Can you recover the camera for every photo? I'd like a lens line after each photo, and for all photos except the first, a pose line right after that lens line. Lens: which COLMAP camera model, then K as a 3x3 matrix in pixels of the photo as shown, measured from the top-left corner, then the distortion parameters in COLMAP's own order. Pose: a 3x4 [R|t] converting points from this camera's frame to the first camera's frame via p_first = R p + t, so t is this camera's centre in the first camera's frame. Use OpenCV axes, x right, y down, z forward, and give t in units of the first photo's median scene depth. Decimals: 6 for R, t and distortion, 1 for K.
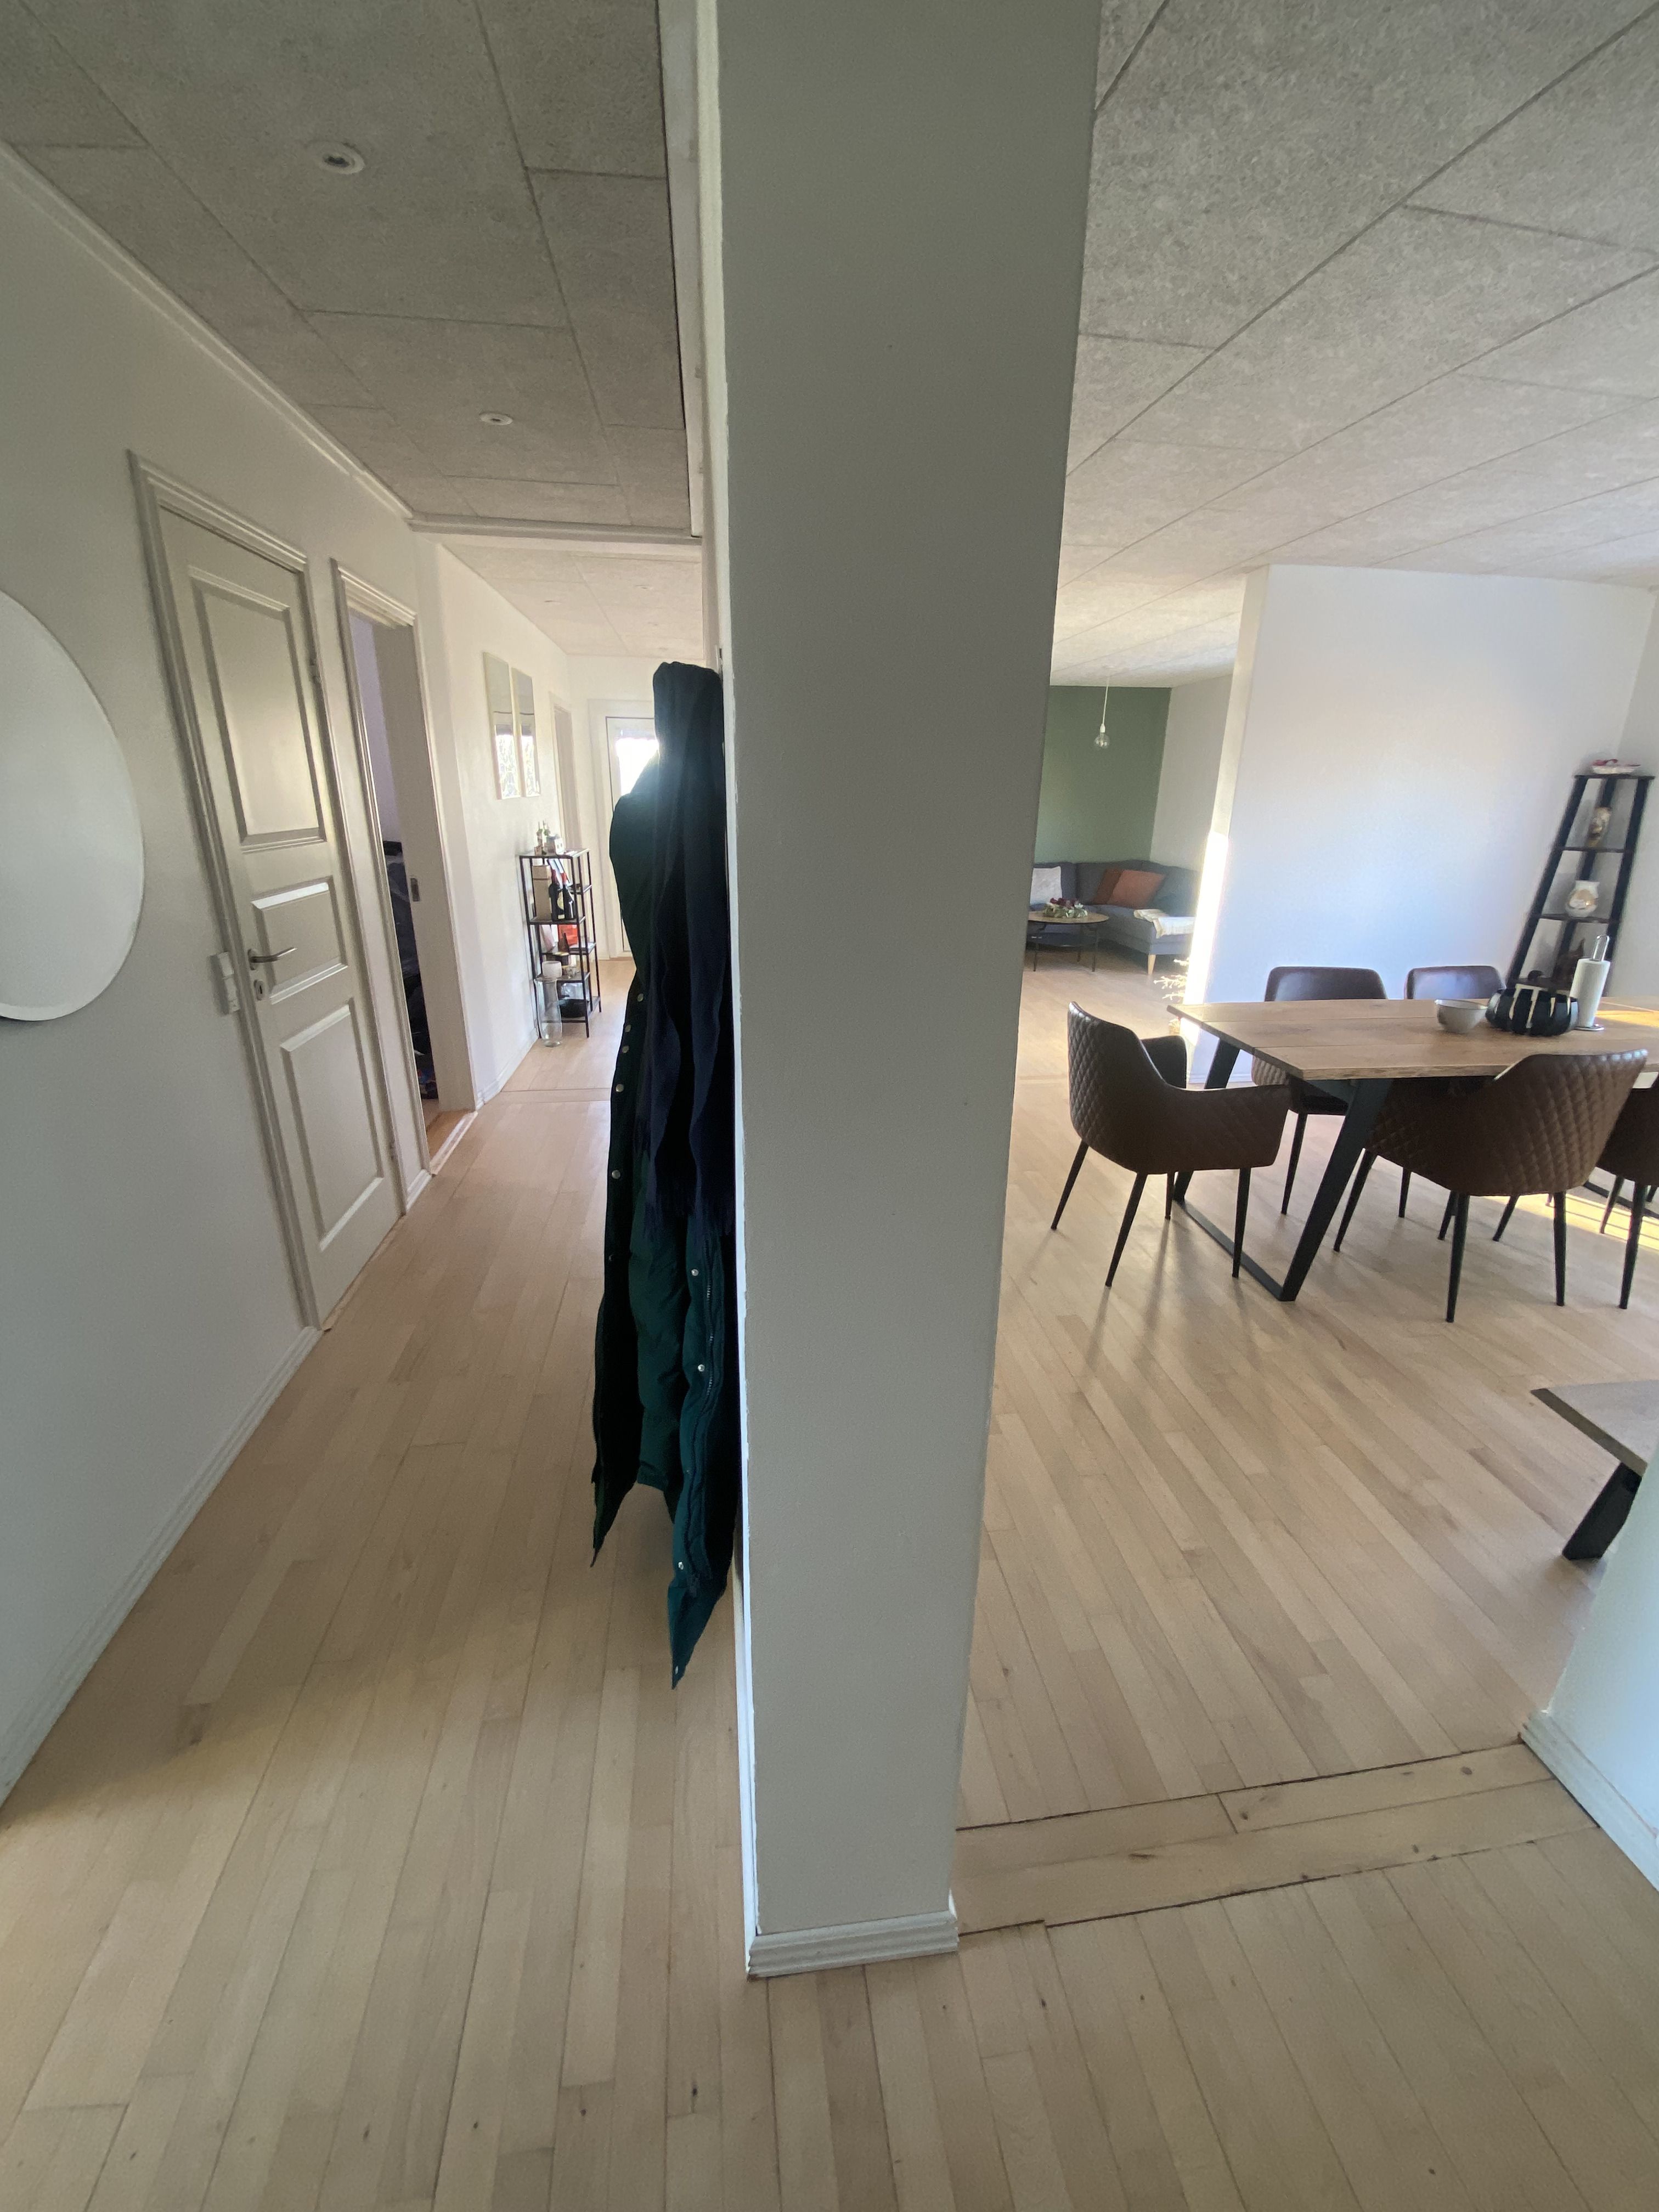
lens RADIAL K [[861.1, 0, 829.5], [0, 861.1, 1106.0], [0, 0, 1]] dist [0.000781, -0.026509]
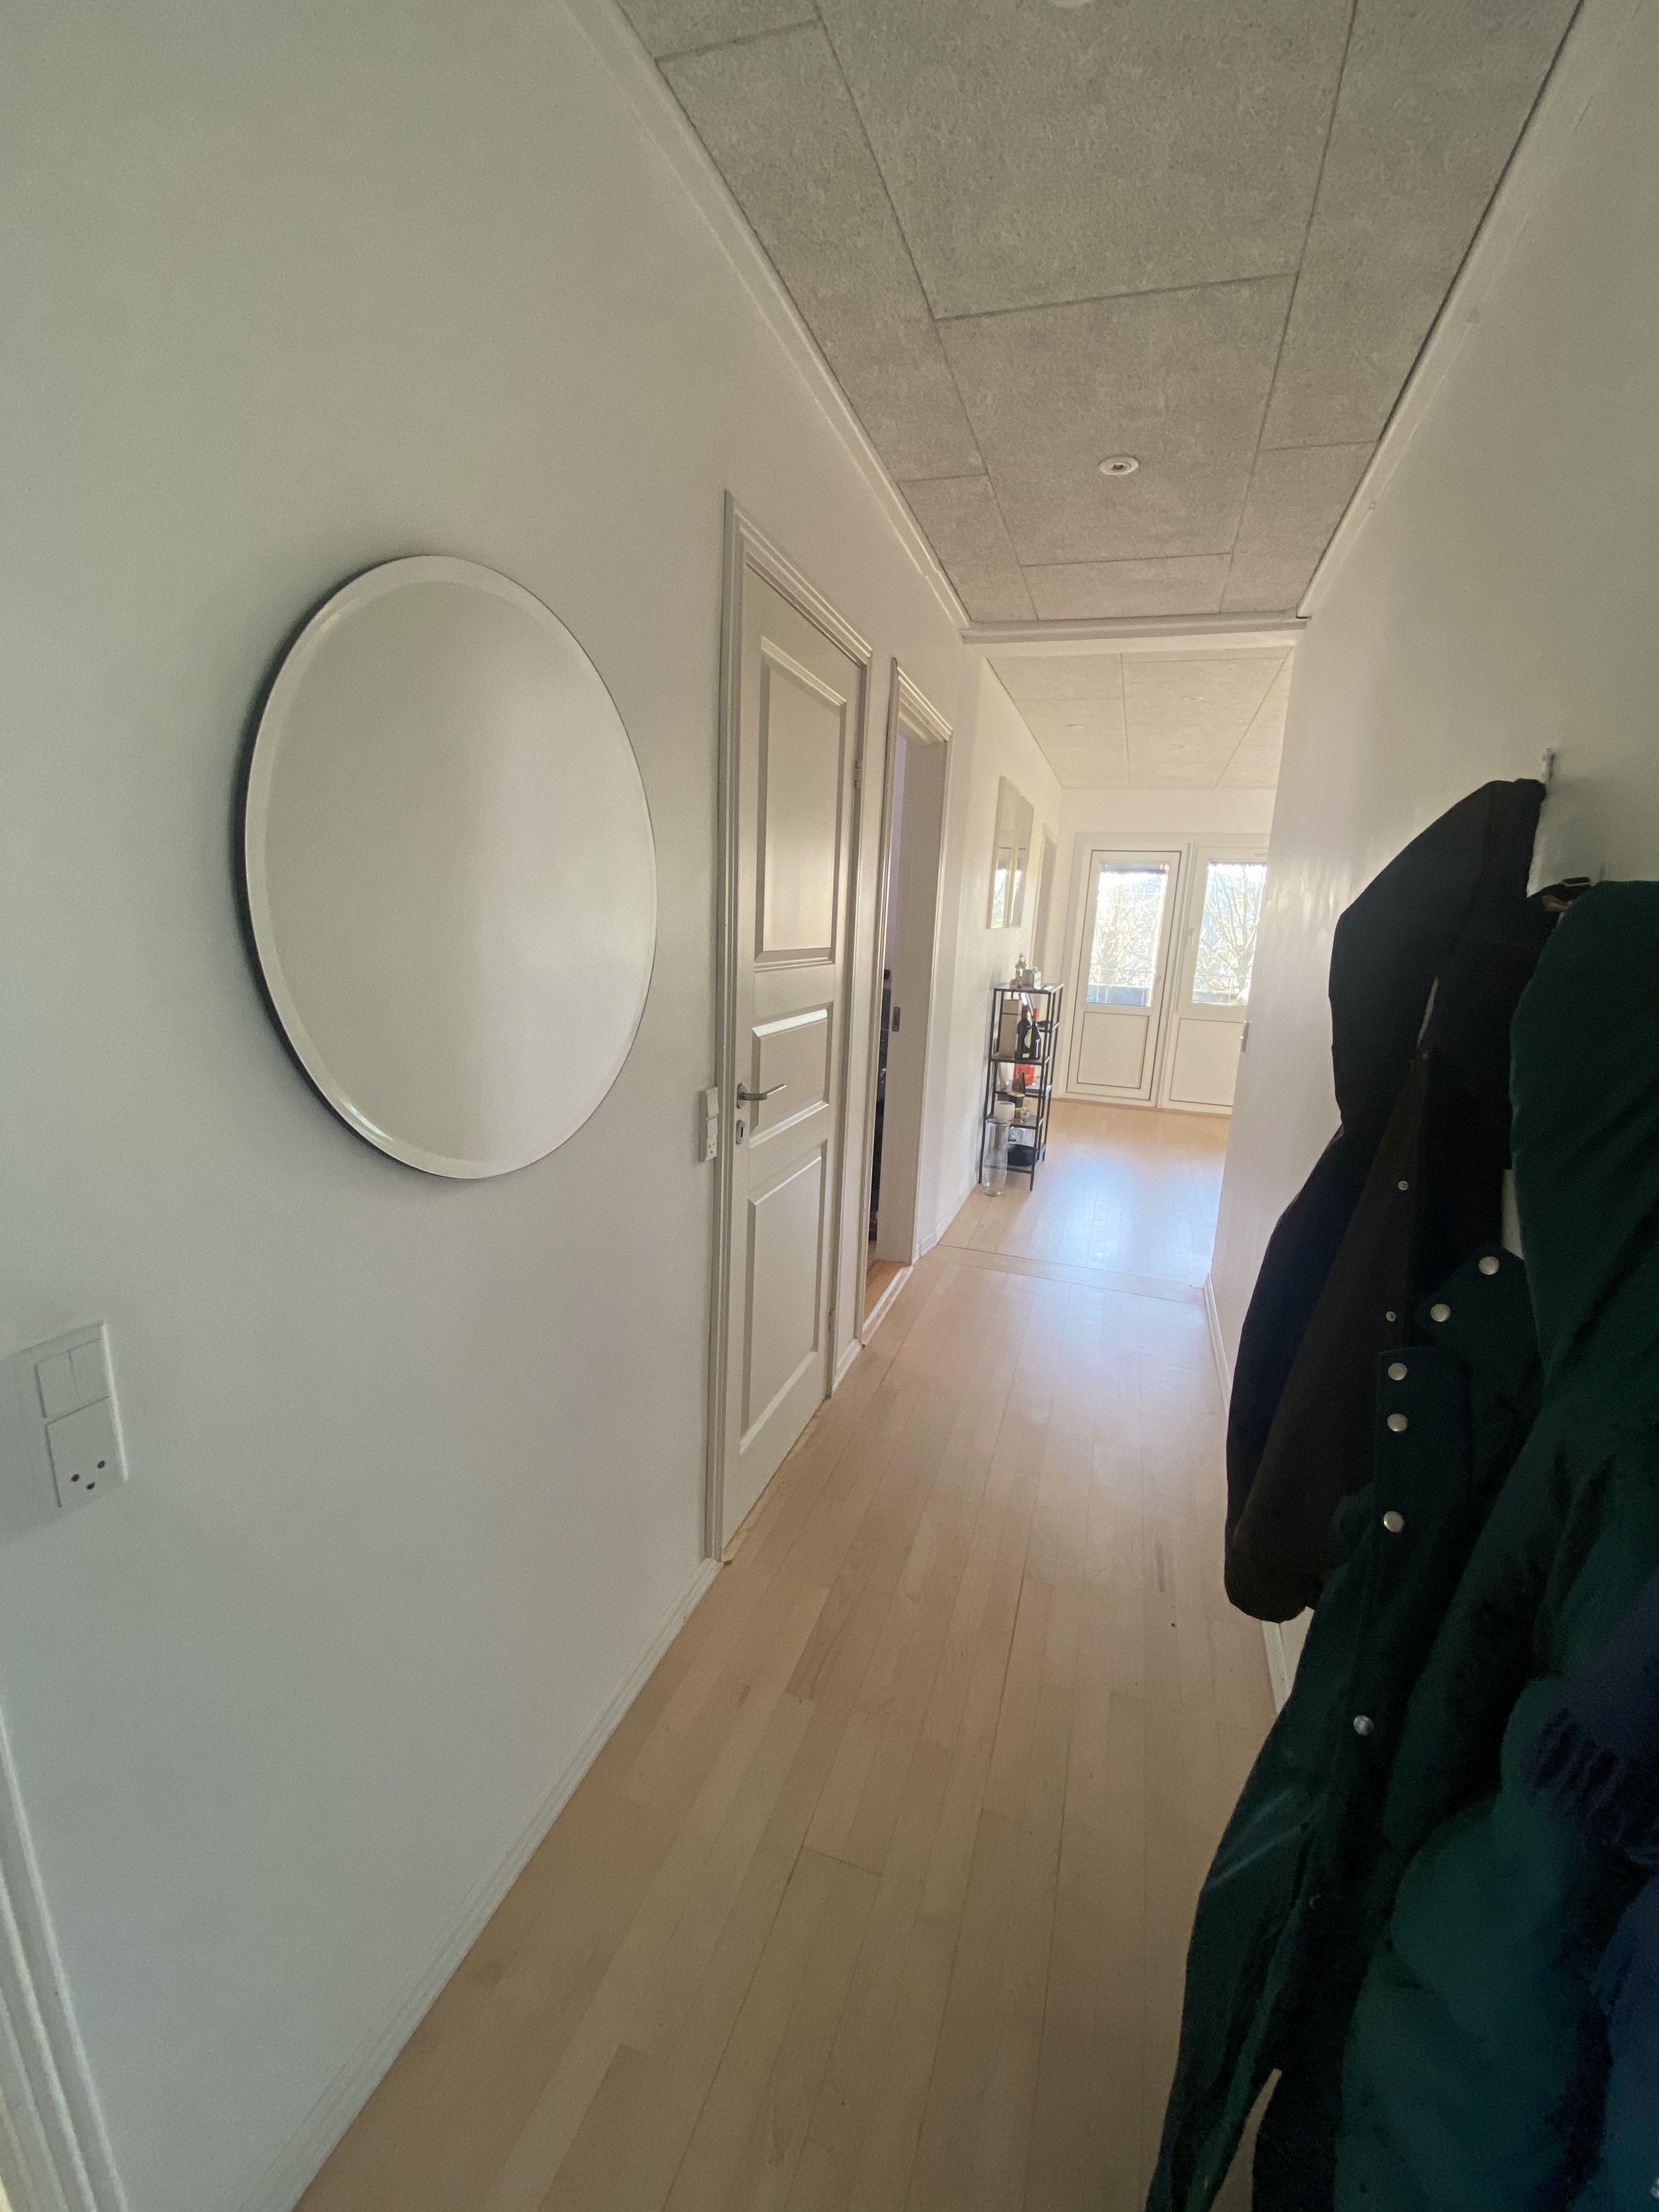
lens RADIAL K [[861.1, 0, 829.5], [0, 861.1, 1106.0], [0, 0, 1]] dist [0.000781, -0.026509]
pose [[0.889627, 0.117982, -0.441185, -0.166672], [-0.181995, 0.977618, -0.105547, -0.065319], [0.418858, 0.174191, 0.891188, 0.215189]]
